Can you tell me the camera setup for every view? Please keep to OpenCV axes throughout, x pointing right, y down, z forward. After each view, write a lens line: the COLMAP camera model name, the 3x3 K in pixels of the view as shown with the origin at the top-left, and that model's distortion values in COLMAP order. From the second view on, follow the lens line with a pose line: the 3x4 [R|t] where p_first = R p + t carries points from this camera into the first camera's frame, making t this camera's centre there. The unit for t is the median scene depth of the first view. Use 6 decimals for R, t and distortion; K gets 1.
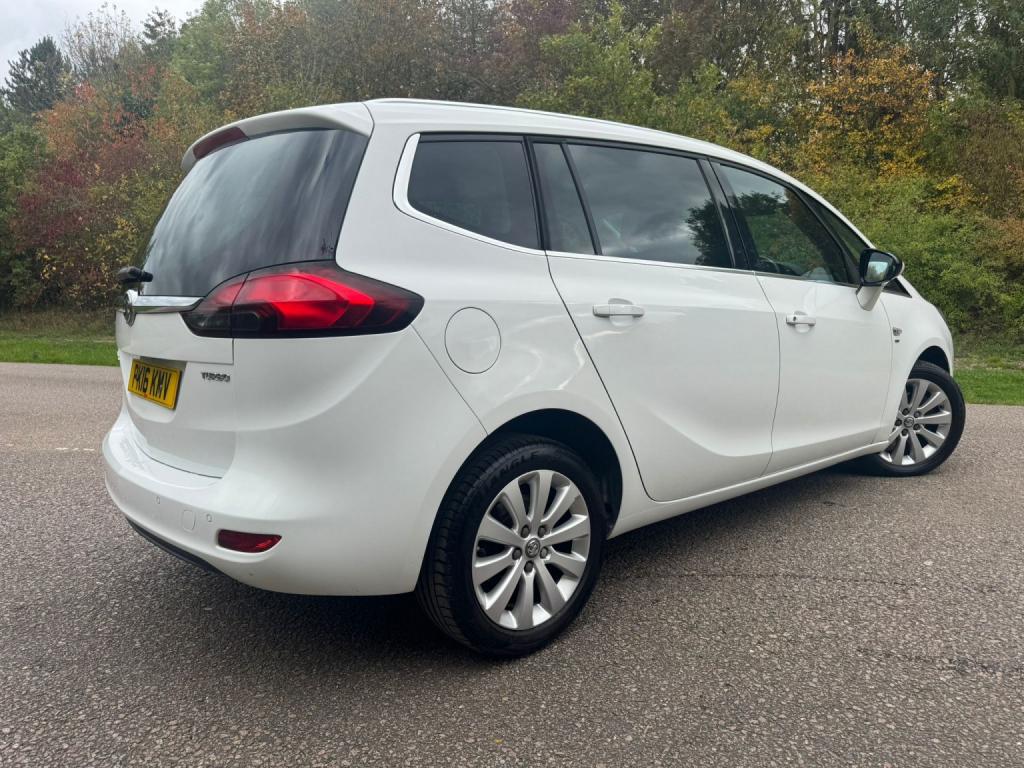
lens RADIAL K [[754.6, 0, 521.4], [0, 754.6, 386.6], [0, 0, 1]] dist [0.001571, -0.005747]
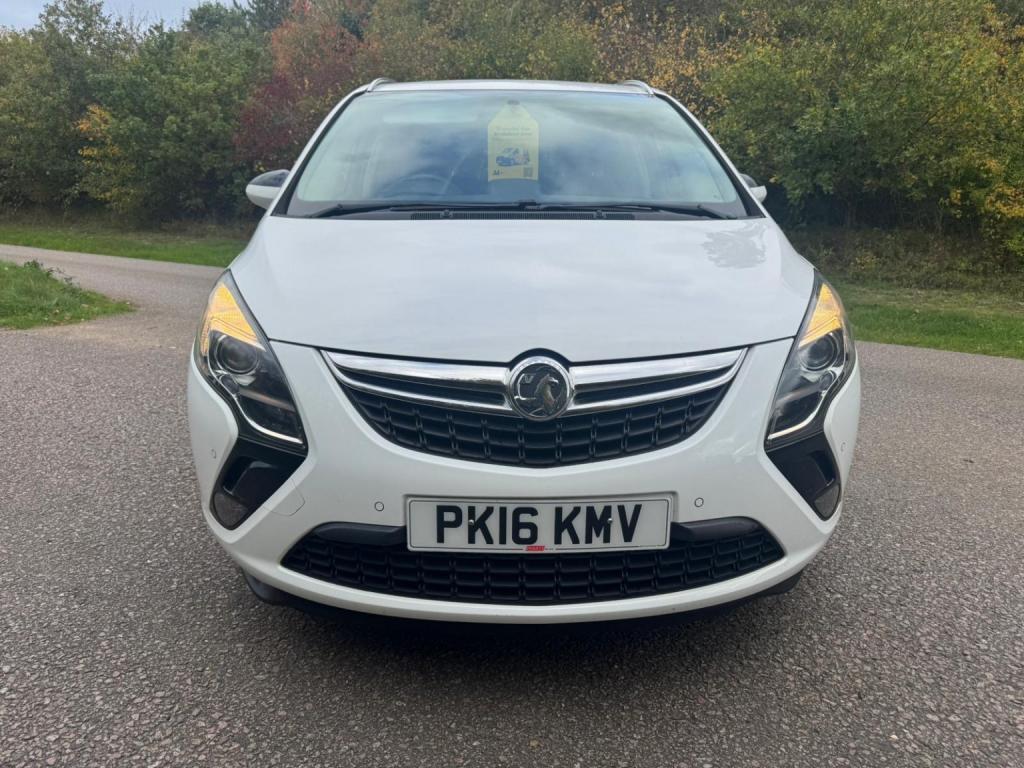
lens RADIAL K [[755.9, 0, 519.3], [0, 755.9, 384.1], [0, 0, 1]] dist [0.002991, -0.006732]
pose [[0.964105, 0.090403, -0.249658, 0.107031], [-0.066409, 0.992469, 0.102929, -0.026022], [0.257083, -0.082655, 0.962848, 0.241315]]
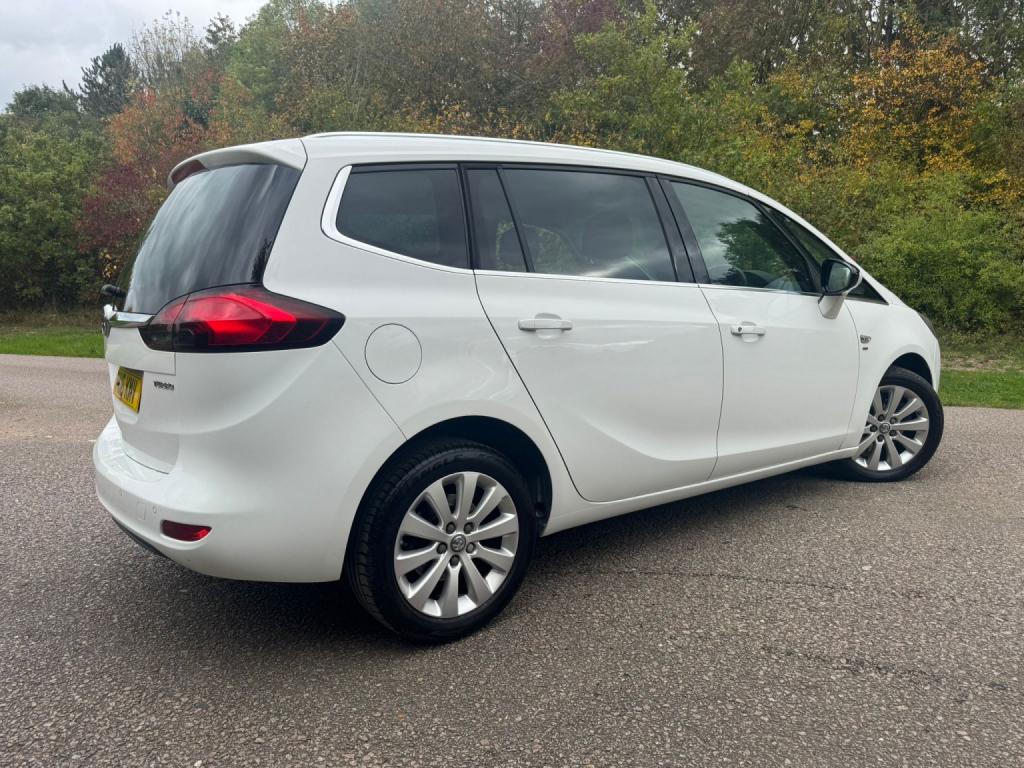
lens RADIAL K [[755.9, 0, 519.3], [0, 755.9, 384.1], [0, 0, 1]] dist [0.002991, -0.006732]
pose [[0.997002, 0.009451, -0.076794, 0.175024], [-0.009116, 0.999947, 0.004717, -0.020491], [0.076834, -0.004003, 0.997036, -0.074782]]
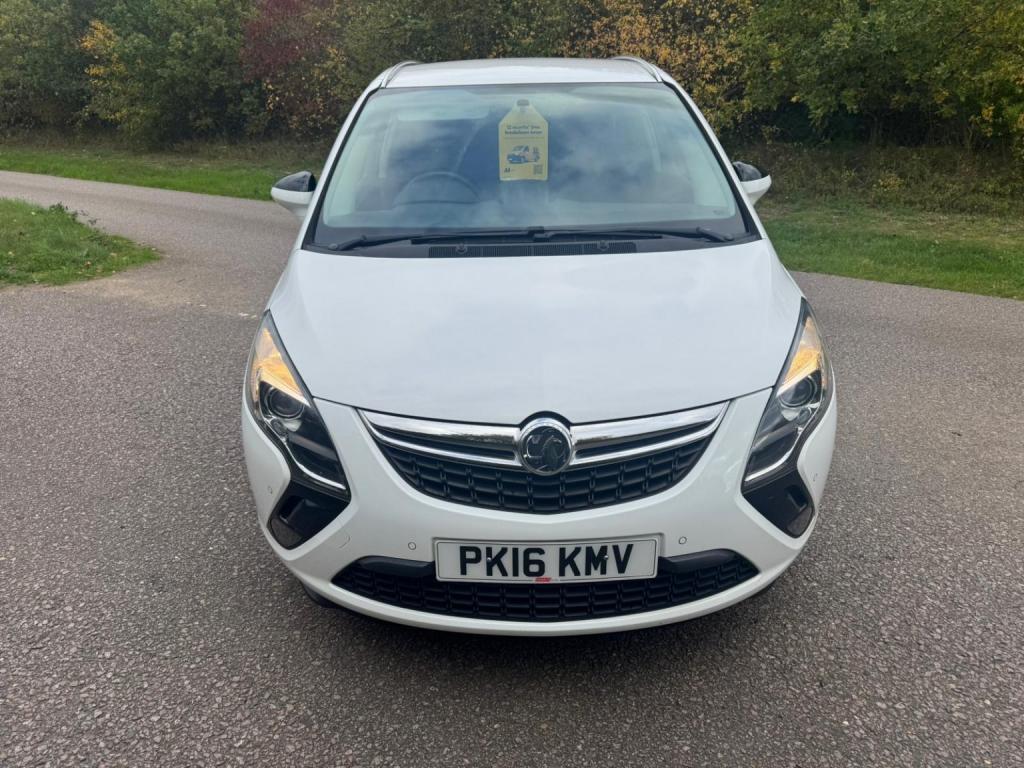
lens RADIAL K [[756.2, 0, 506.7], [0, 756.2, 391.5], [0, 0, 1]] dist [0.006302, -0.009030]
pose [[0.955008, 0.113752, -0.273898, 0.125178], [-0.046718, 0.969691, 0.239827, -0.185517], [0.292878, -0.216240, 0.931377, 0.169327]]
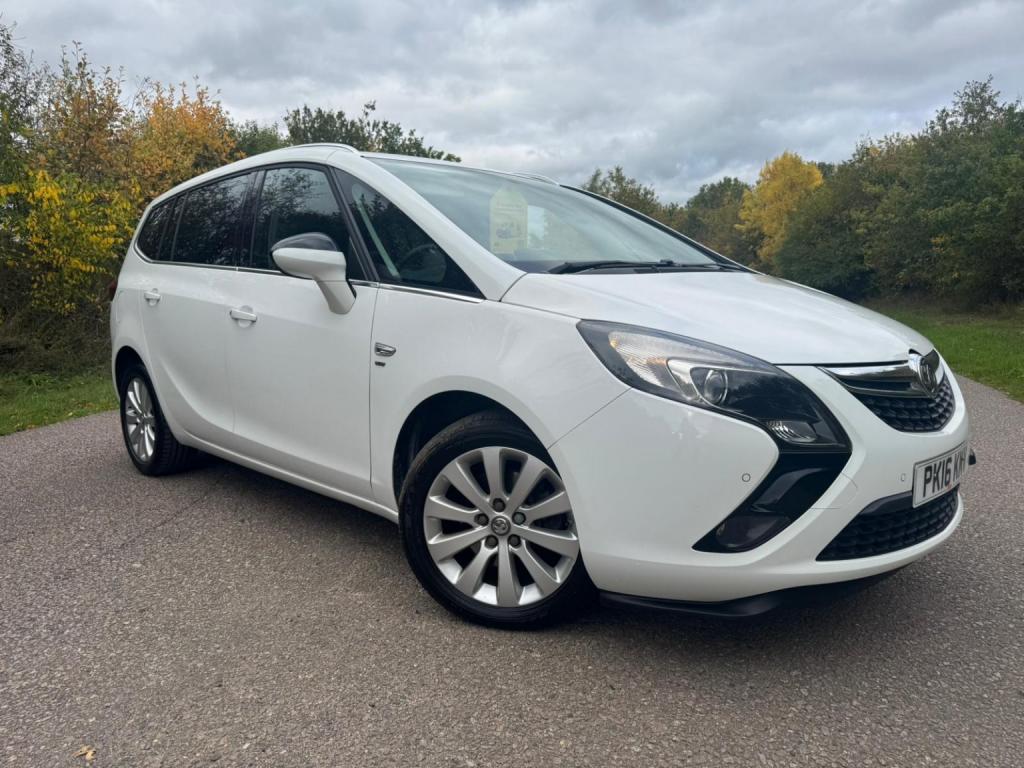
lens RADIAL K [[767.7, 0, 506.9], [0, 767.7, 387.7], [0, 0, 1]] dist [-0.005189, -0.000946]
pose [[0.060626, 0.141987, -0.988010, 1.830501], [-0.126732, 0.982915, 0.133478, -0.224285], [0.990083, 0.117120, 0.077584, 1.639565]]
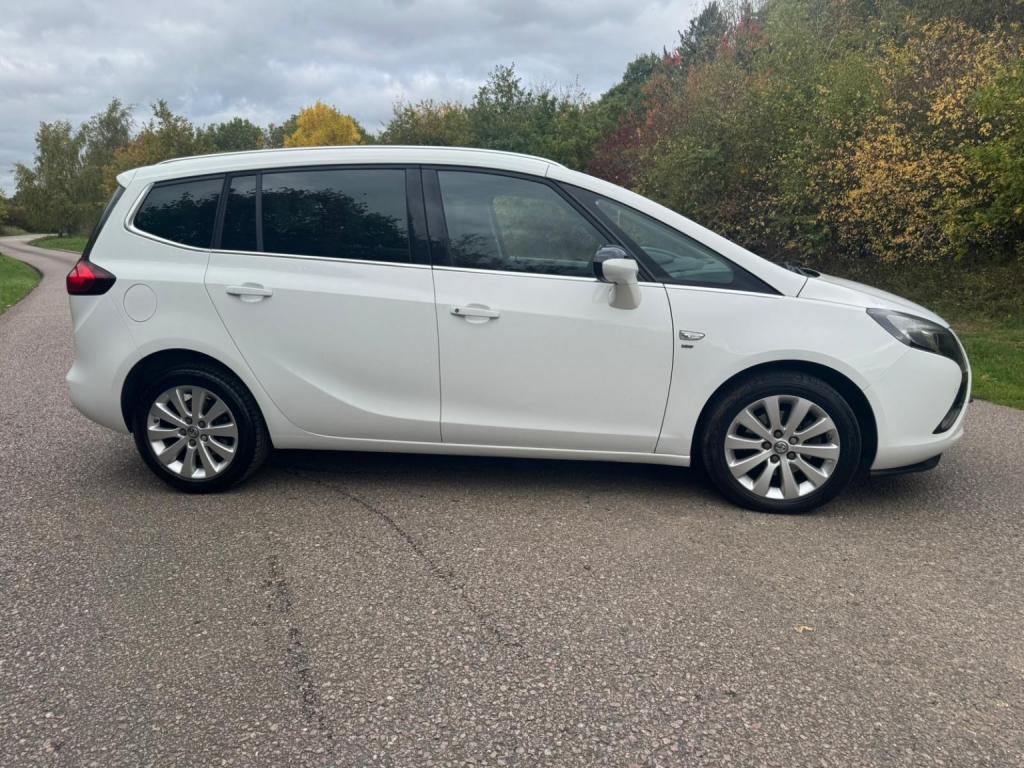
lens RADIAL K [[747.0, 0, 530.2], [0, 747.0, 388.8], [0, 0, 1]] dist [0.069024, -0.064128]
pose [[0.669161, 0.167608, -0.723969, 1.586788], [-0.107203, 0.985814, 0.129141, -0.163223], [0.735344, -0.008805, 0.677636, 0.396329]]
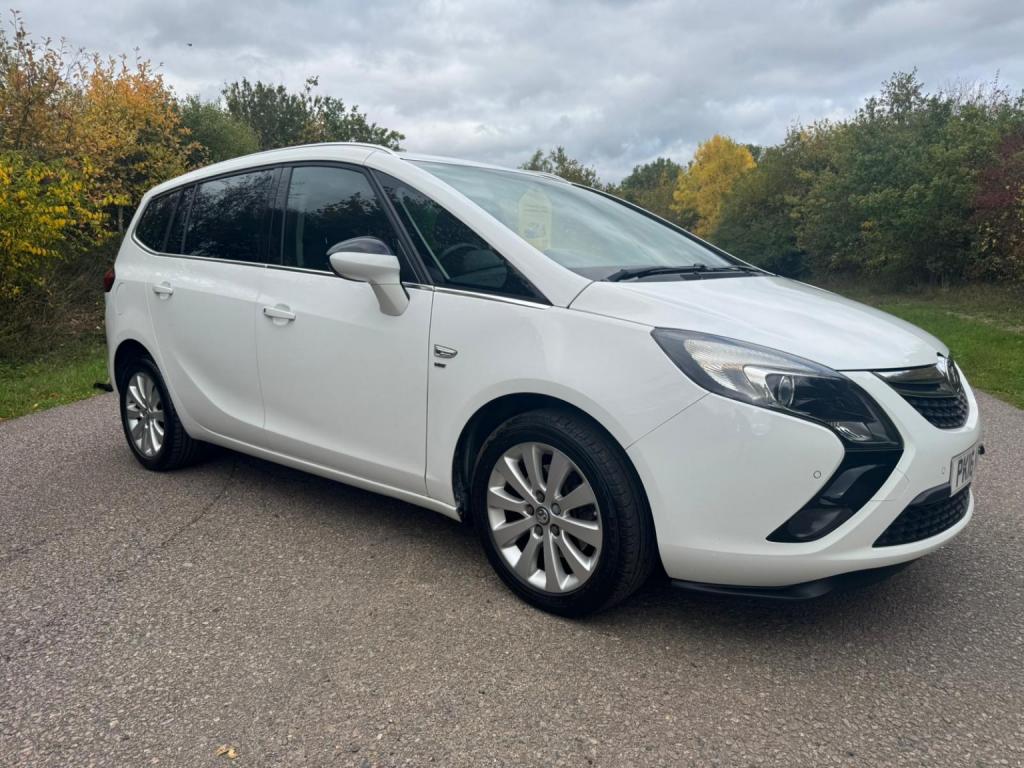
lens RADIAL K [[765.9, 0, 512.0], [0, 765.9, 384.0], [0, 0, 1]] dist [0.001490, -0.008834]
pose [[0.153923, 0.165511, -0.974122, 1.859188], [-0.130128, 0.980679, 0.146063, -0.240424], [0.979477, 0.104278, 0.172487, 1.454015]]
